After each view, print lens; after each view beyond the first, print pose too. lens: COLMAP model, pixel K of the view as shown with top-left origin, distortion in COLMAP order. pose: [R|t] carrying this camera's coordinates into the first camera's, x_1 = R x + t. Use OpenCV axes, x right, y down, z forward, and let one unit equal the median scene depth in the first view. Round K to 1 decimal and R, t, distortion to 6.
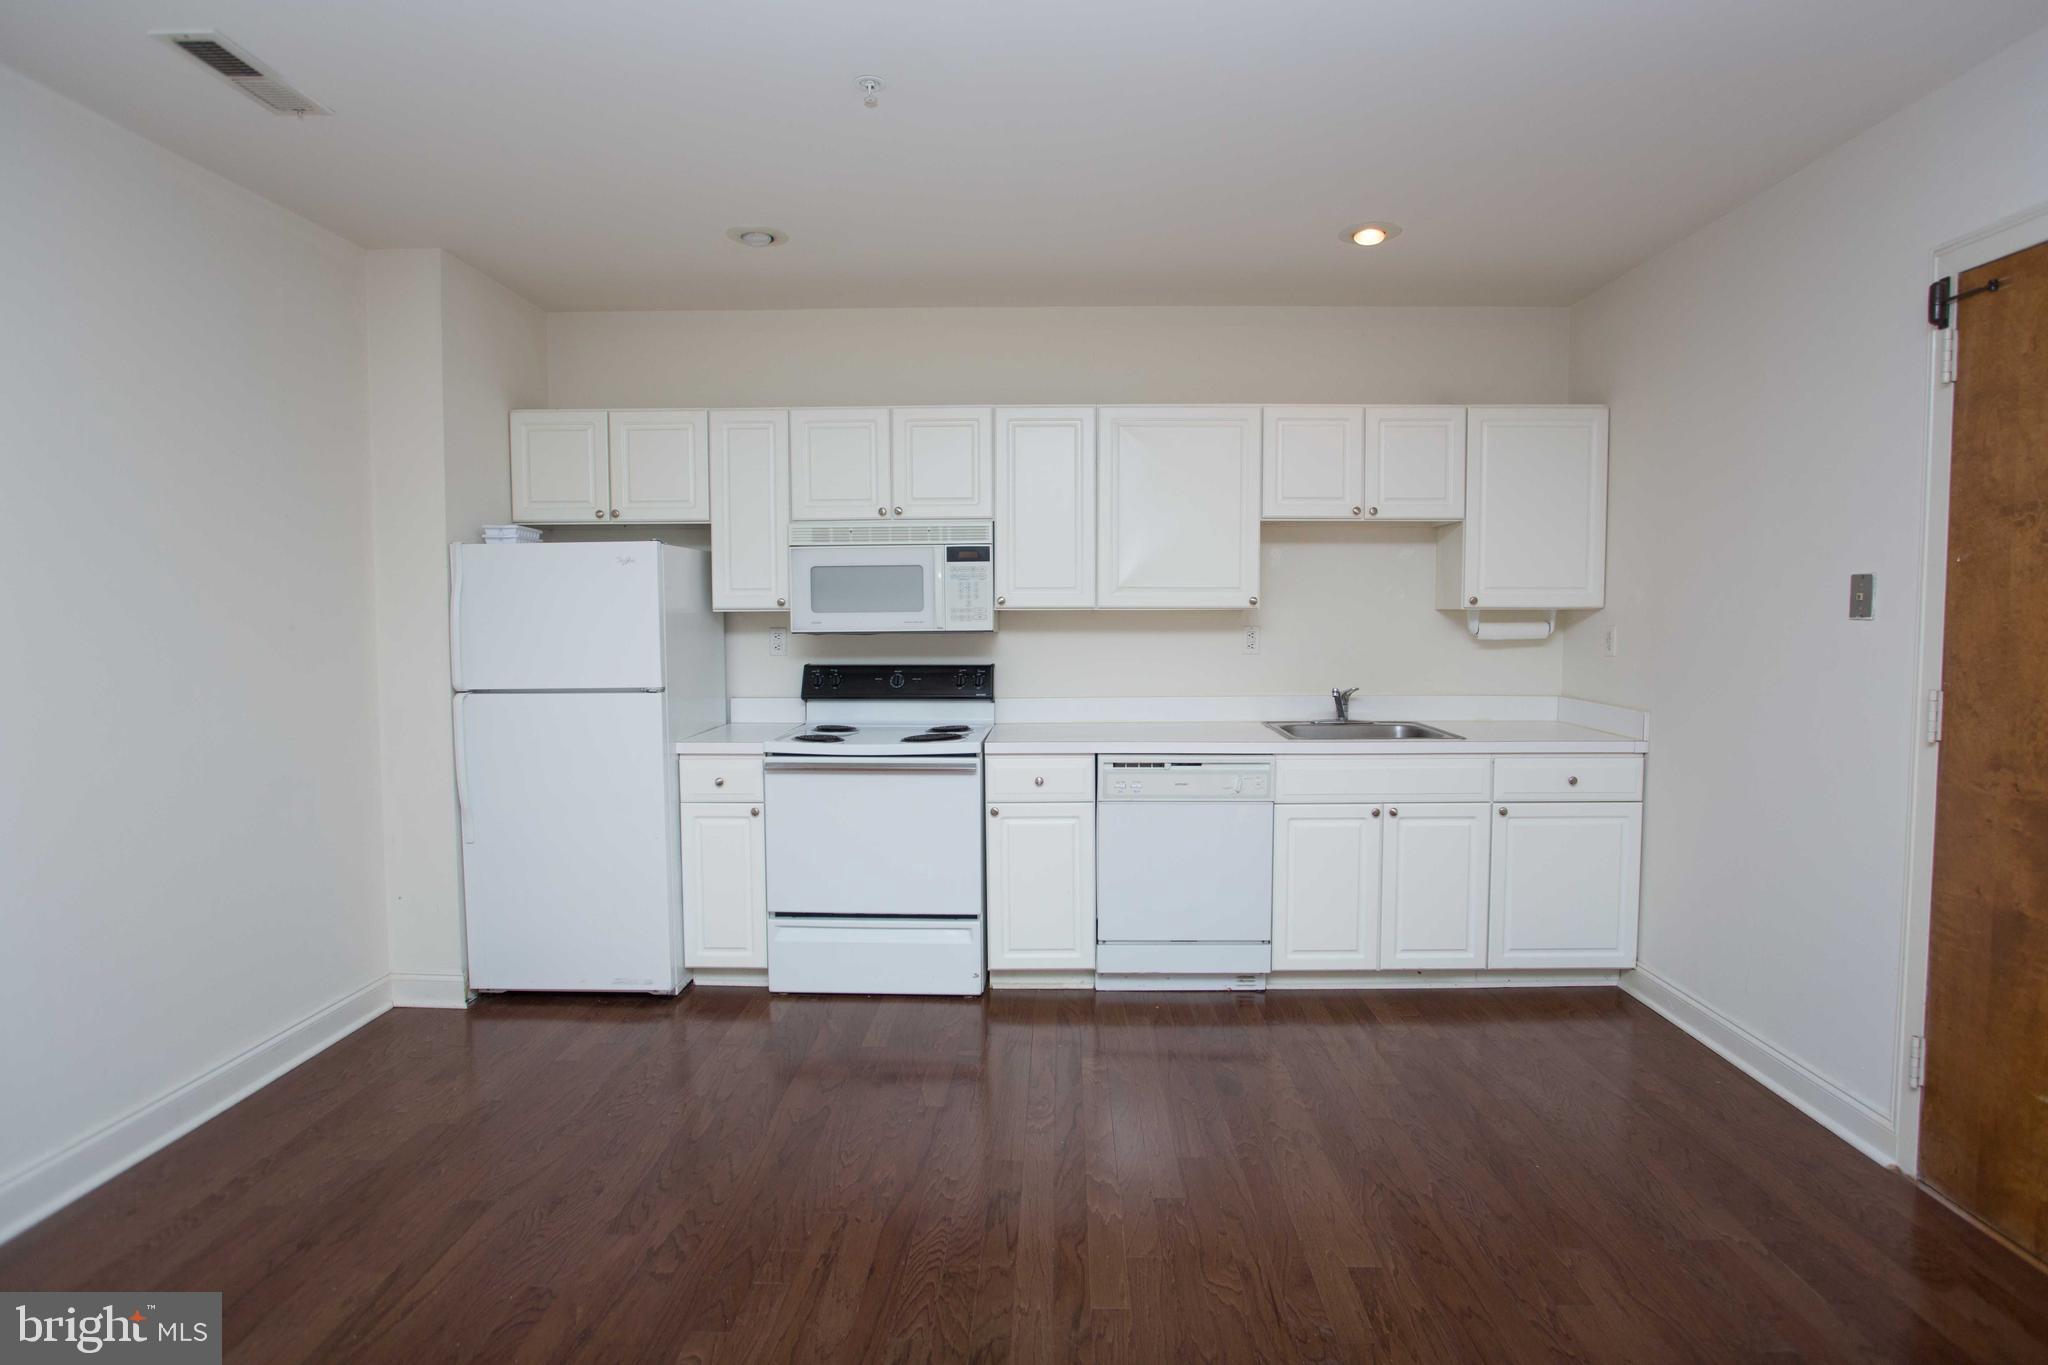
lens RADIAL K [[1073.1, 0, 1031.3], [0, 1073.1, 679.6], [0, 0, 1]] dist [-0.001784, 0.000260]
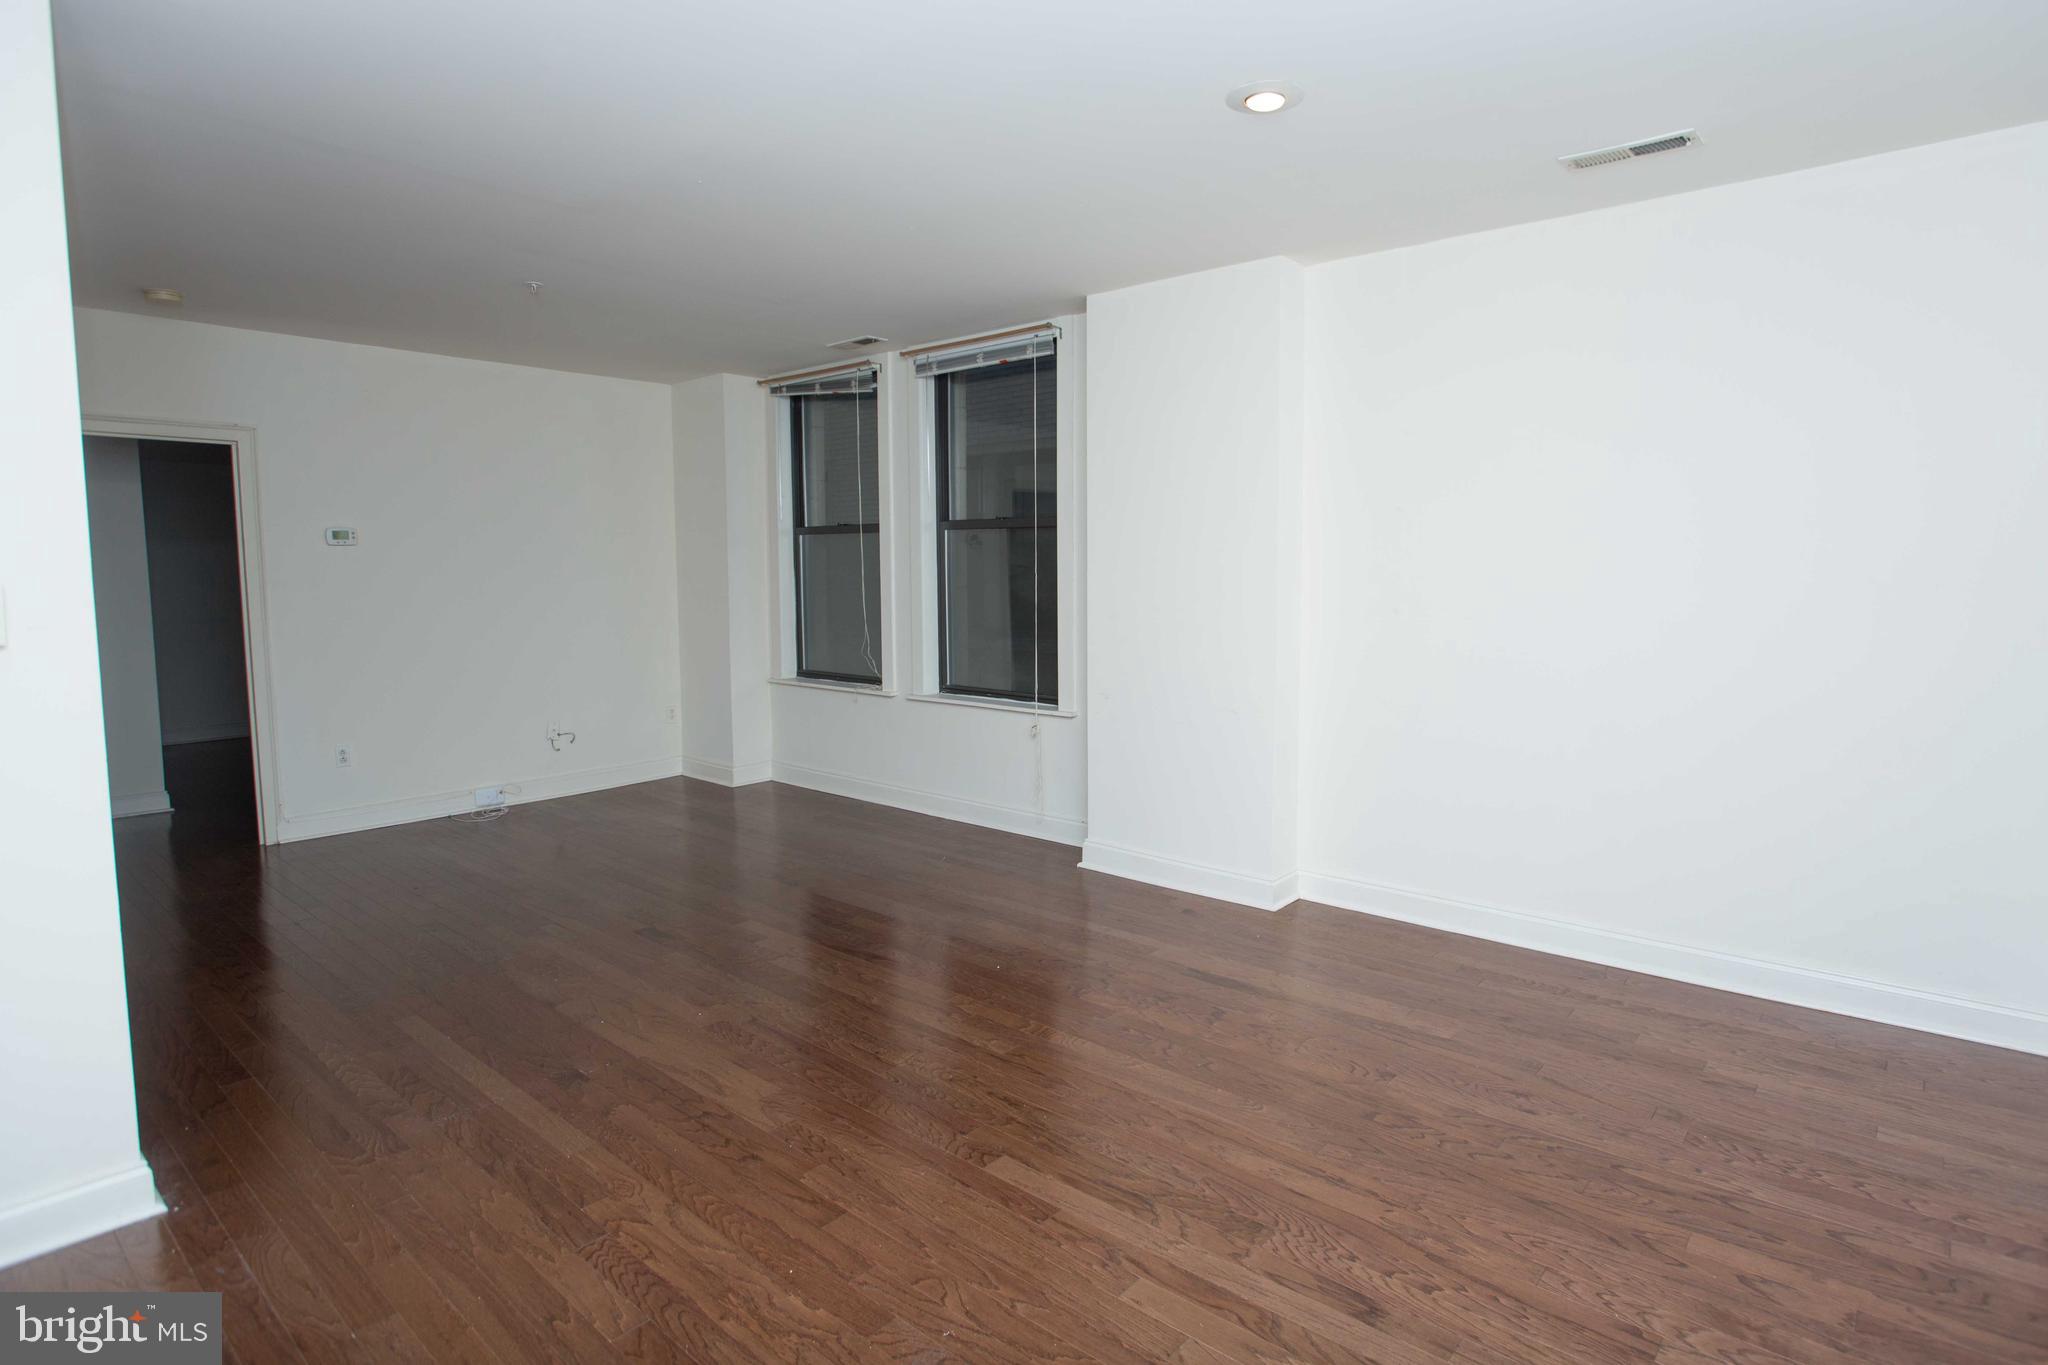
lens RADIAL K [[1073.1, 0, 1031.3], [0, 1073.1, 679.6], [0, 0, 1]] dist [-0.001784, 0.000260]
pose [[-0.645052, 0.080992, -0.759834, 0.436677], [-0.044245, 0.988740, 0.142954, -0.050134], [0.762856, 0.125832, -0.634205, 0.781421]]
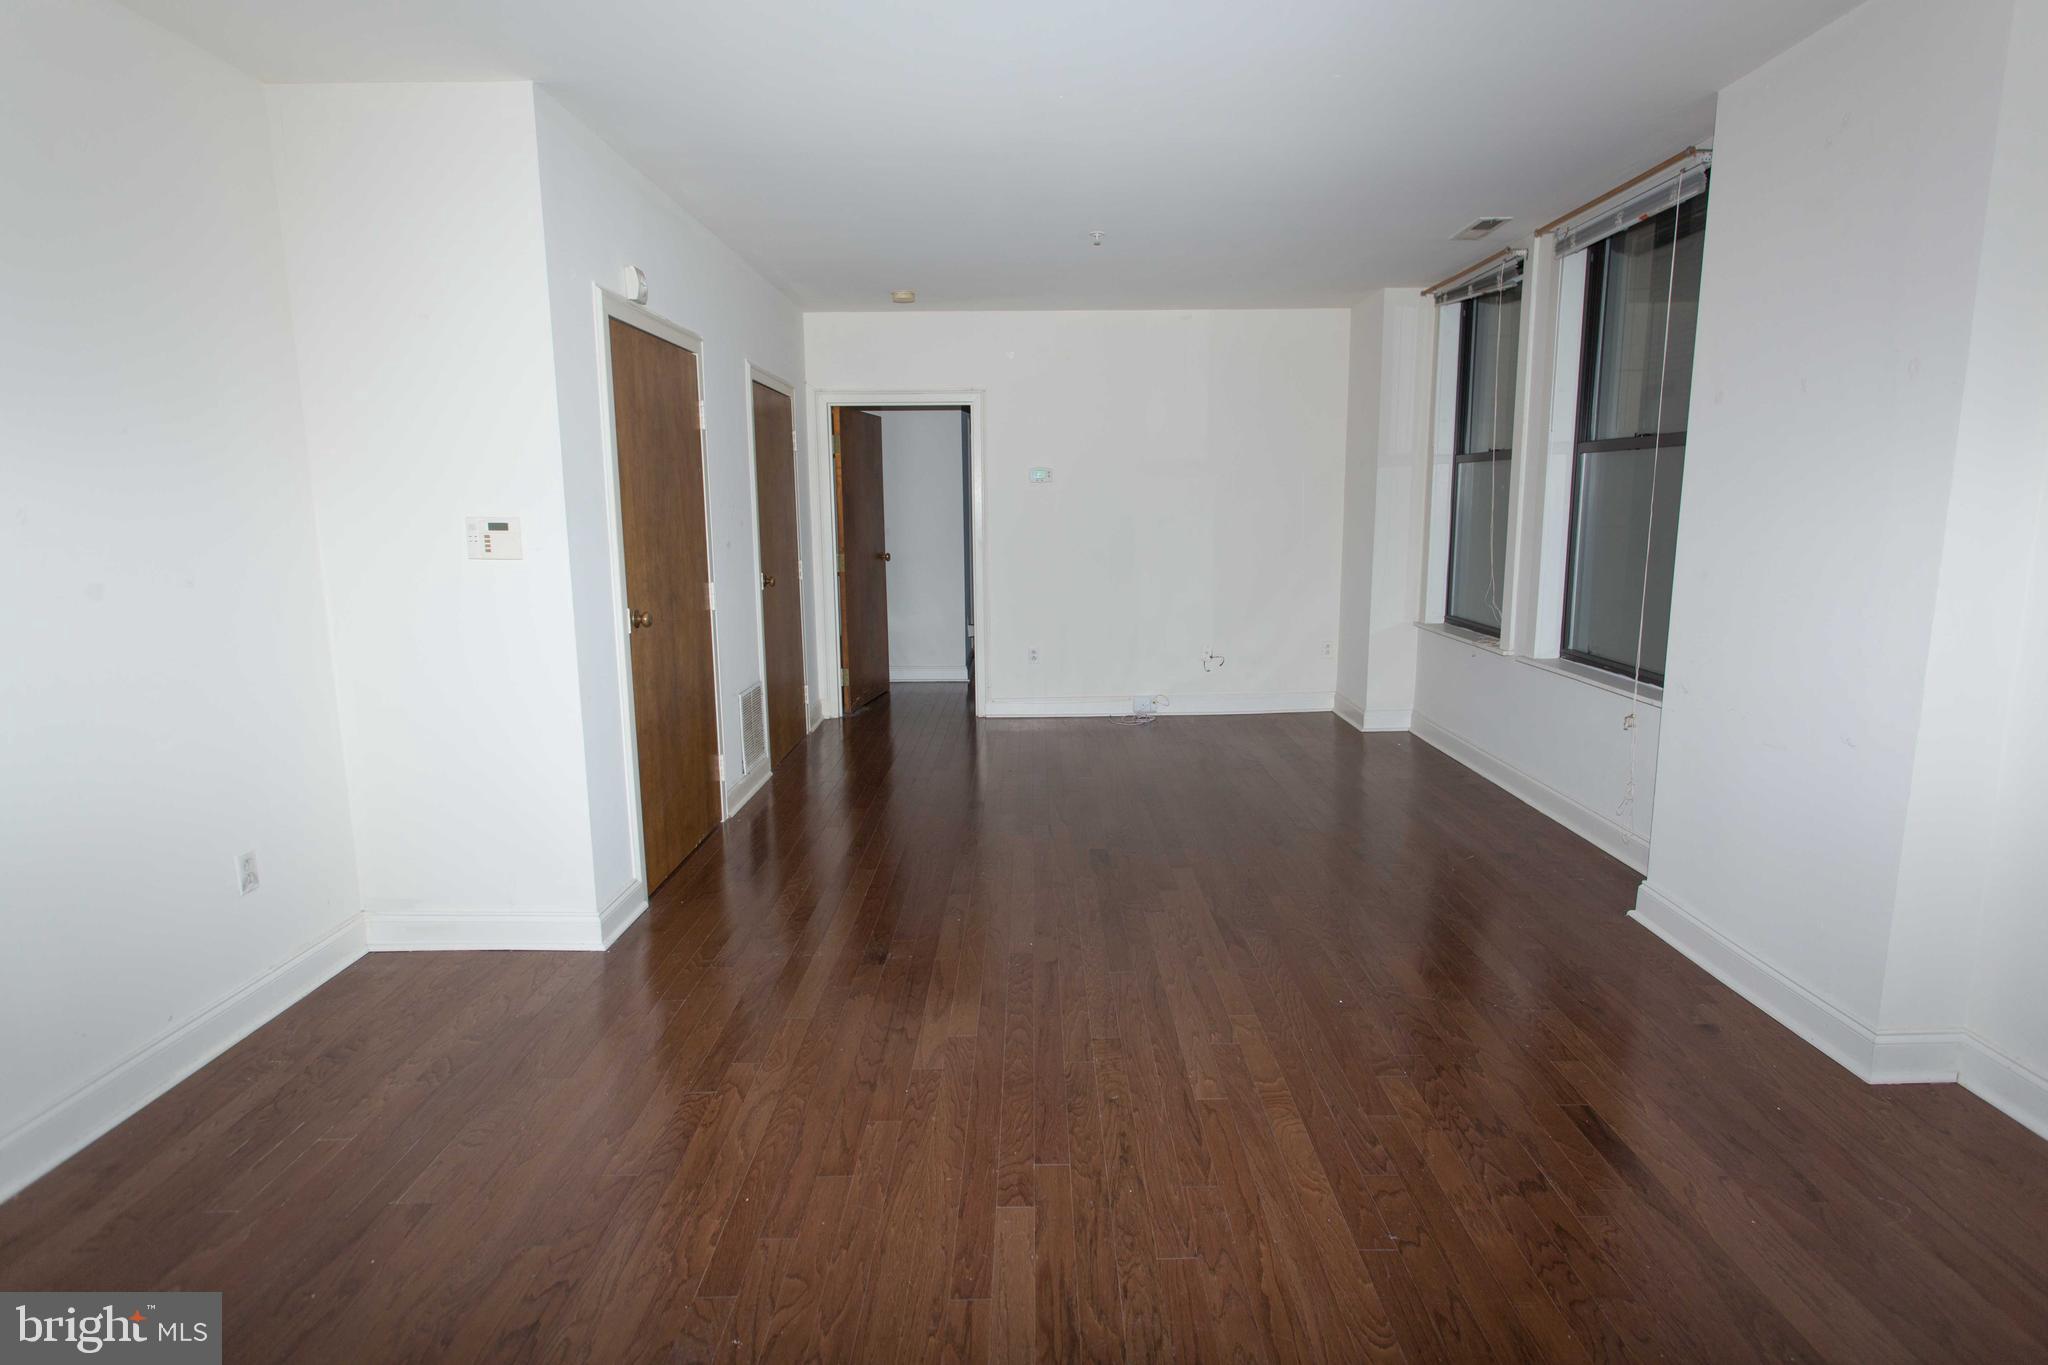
lens RADIAL K [[1031.2, 0, 1024.6], [0, 1031.2, 665.1], [0, 0, 1]] dist [-0.030982, 0.039826]
pose [[-0.999508, 0.010153, -0.029665, 0.005727], [0.003451, 0.975994, 0.217772, -0.056262], [0.031164, 0.217562, -0.975549, 0.843271]]
